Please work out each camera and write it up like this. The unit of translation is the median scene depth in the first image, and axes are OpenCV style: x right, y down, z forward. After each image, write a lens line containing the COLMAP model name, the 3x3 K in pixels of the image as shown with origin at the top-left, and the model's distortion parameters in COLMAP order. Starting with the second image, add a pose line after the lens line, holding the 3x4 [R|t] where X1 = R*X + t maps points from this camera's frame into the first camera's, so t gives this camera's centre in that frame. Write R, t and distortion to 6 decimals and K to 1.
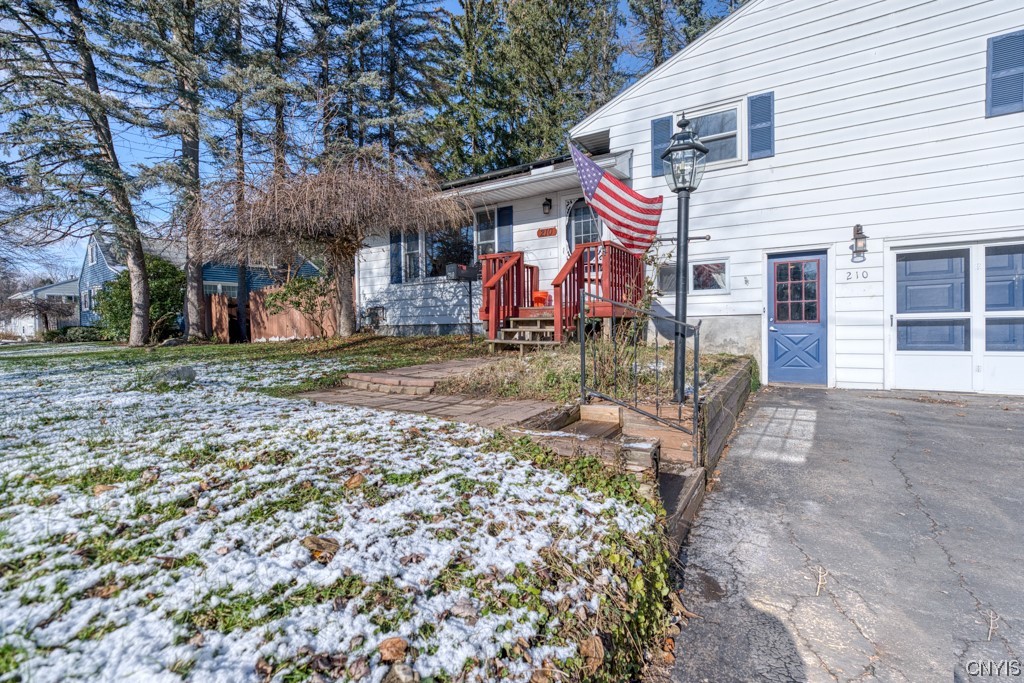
lens RADIAL K [[477.5, 0, 511.9], [0, 477.5, 345.6], [0, 0, 1]] dist [-0.023755, 0.011796]
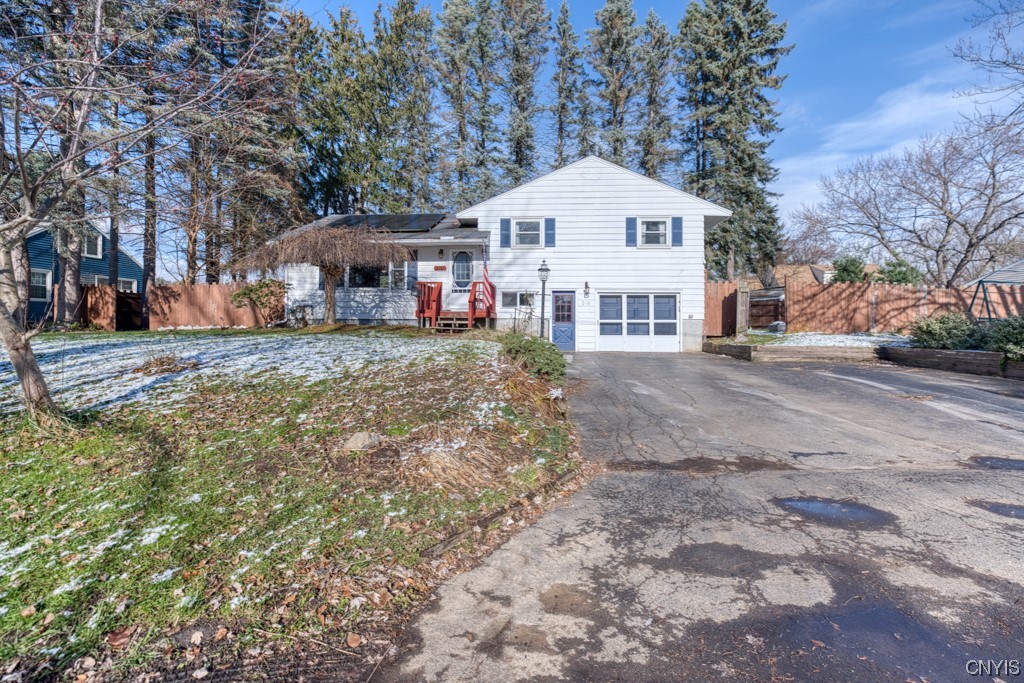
lens RADIAL K [[477.5, 0, 514.2], [0, 477.5, 338.1], [0, 0, 1]] dist [-0.023755, 0.011796]
pose [[0.880955, 0.011399, 0.473063, -0.595546], [-0.002160, 0.999796, -0.020068, 0.062411], [-0.473196, 0.016657, 0.880800, -0.775330]]
